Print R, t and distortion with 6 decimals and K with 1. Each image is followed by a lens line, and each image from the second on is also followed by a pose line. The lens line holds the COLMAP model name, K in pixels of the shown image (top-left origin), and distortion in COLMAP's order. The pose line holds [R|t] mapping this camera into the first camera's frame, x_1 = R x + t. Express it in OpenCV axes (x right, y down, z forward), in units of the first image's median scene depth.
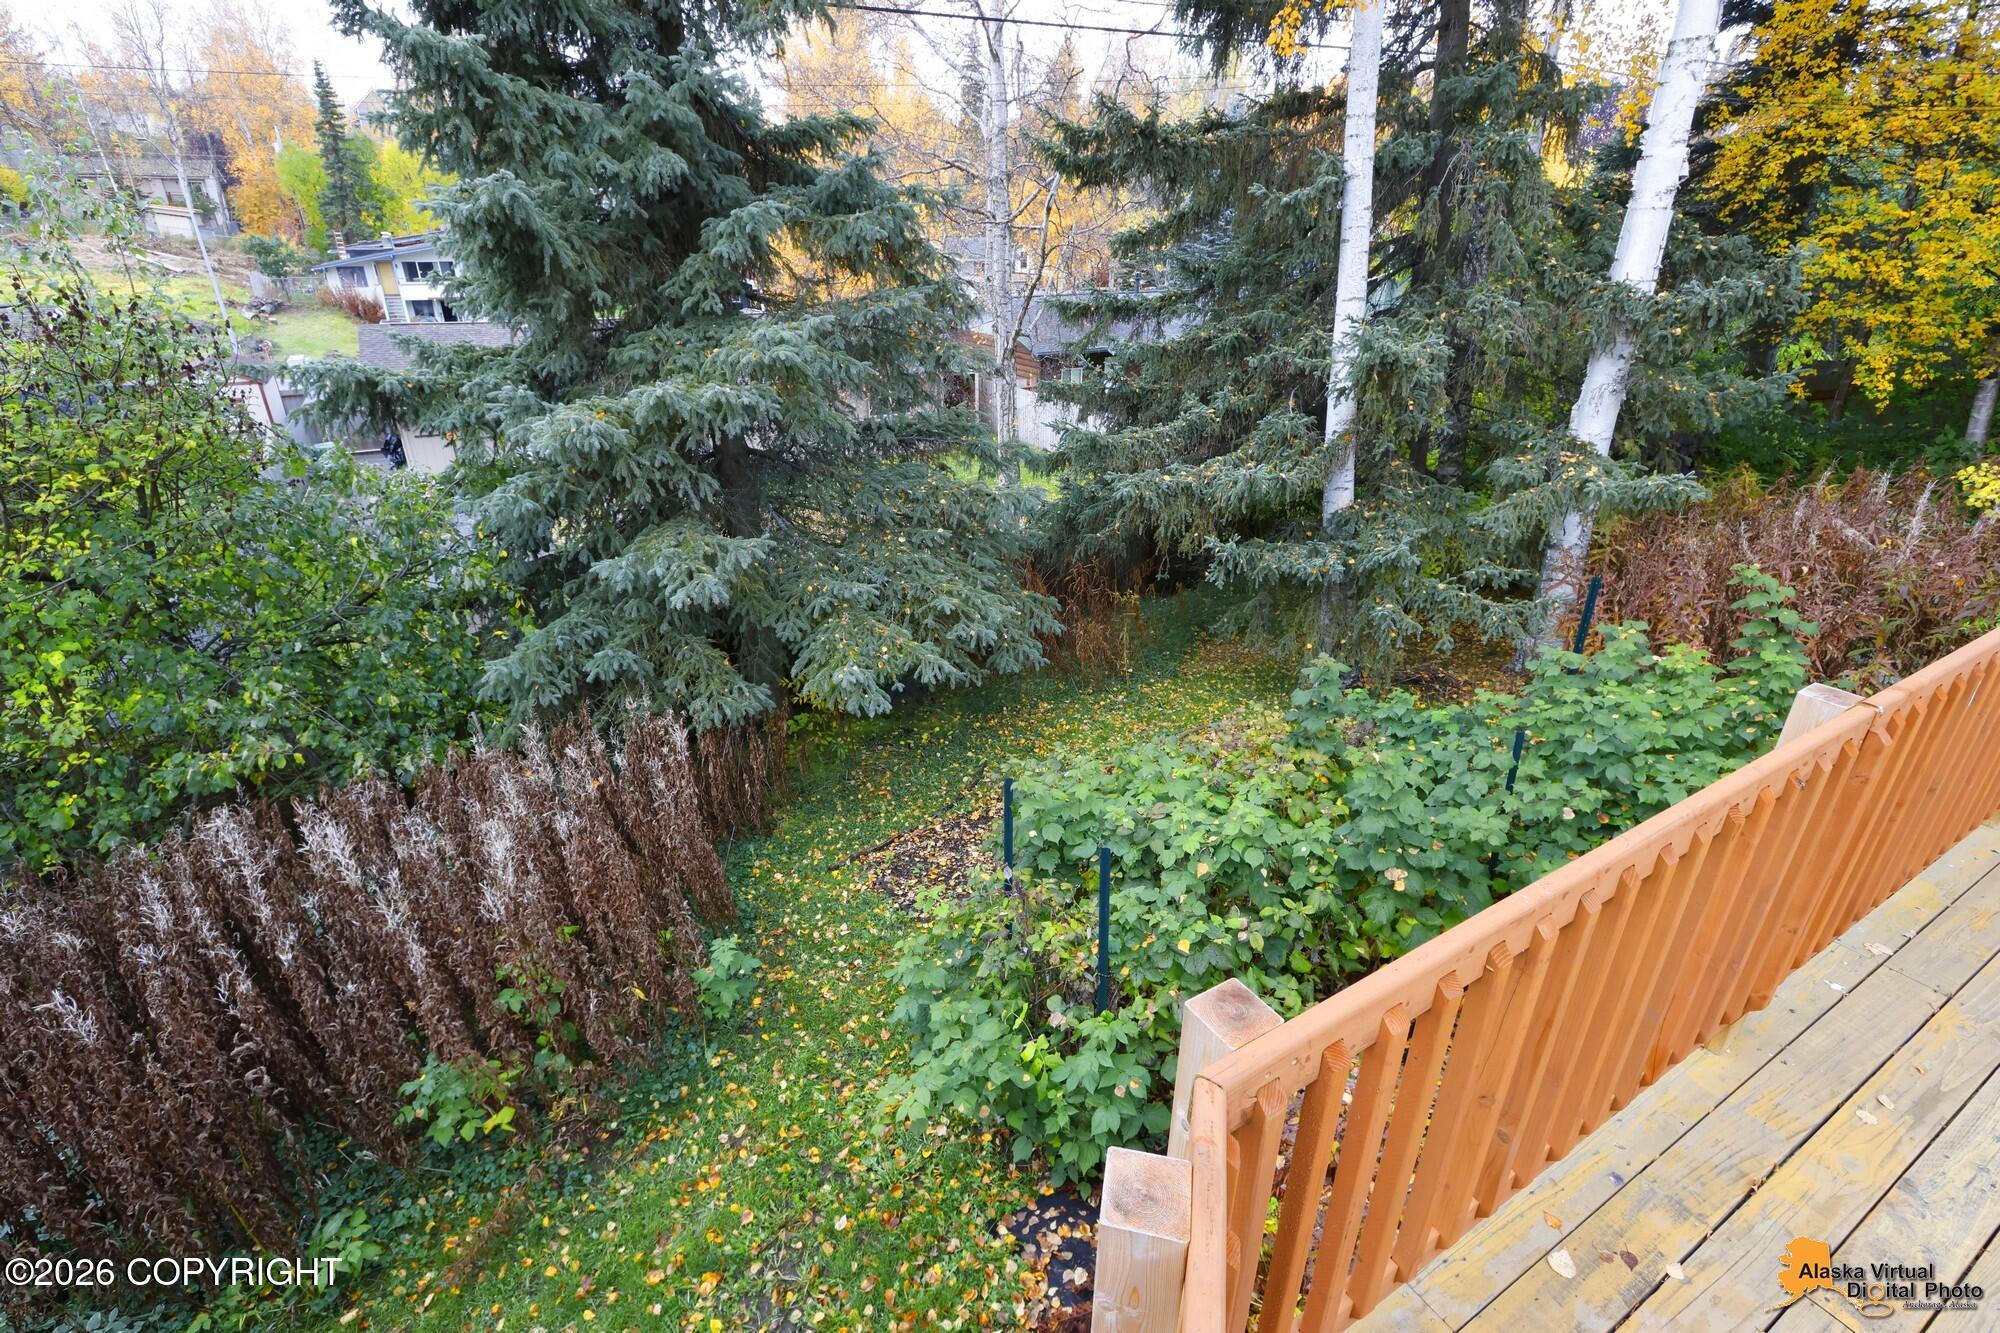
lens RADIAL K [[972.3, 0, 995.3], [0, 972.3, 709.4], [0, 0, 1]] dist [0.006282, -0.001355]
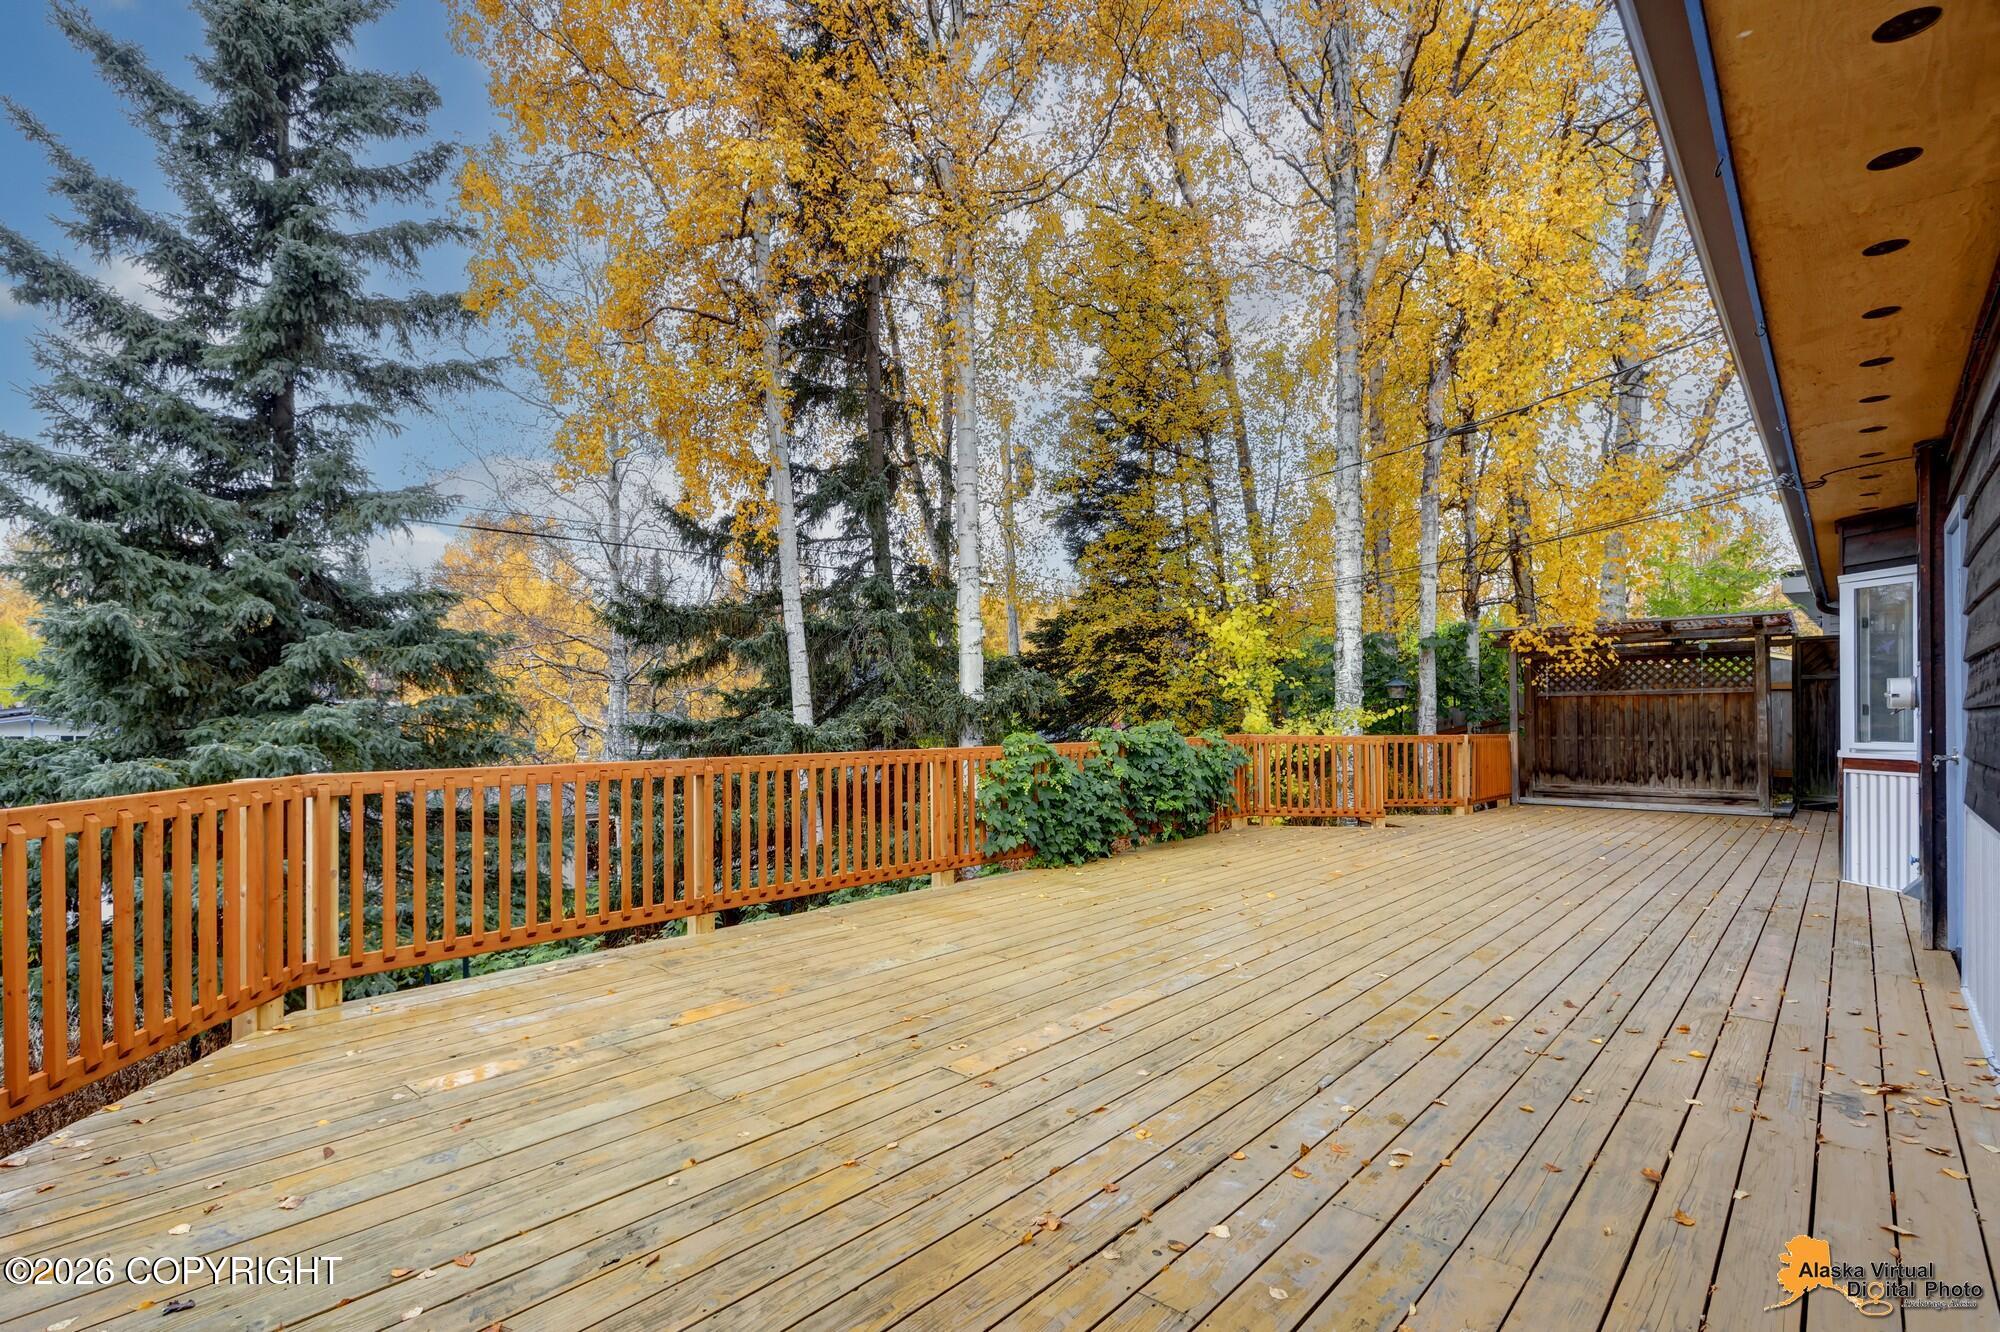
lens RADIAL K [[972.3, 0, 995.3], [0, 972.3, 708.9], [0, 0, 1]] dist [0.006282, -0.001355]
pose [[0.950910, -0.001878, 0.309461, 0.241658], [0.139102, 0.895863, -0.421996, 0.317513], [-0.276442, 0.444327, 0.852146, -0.432303]]
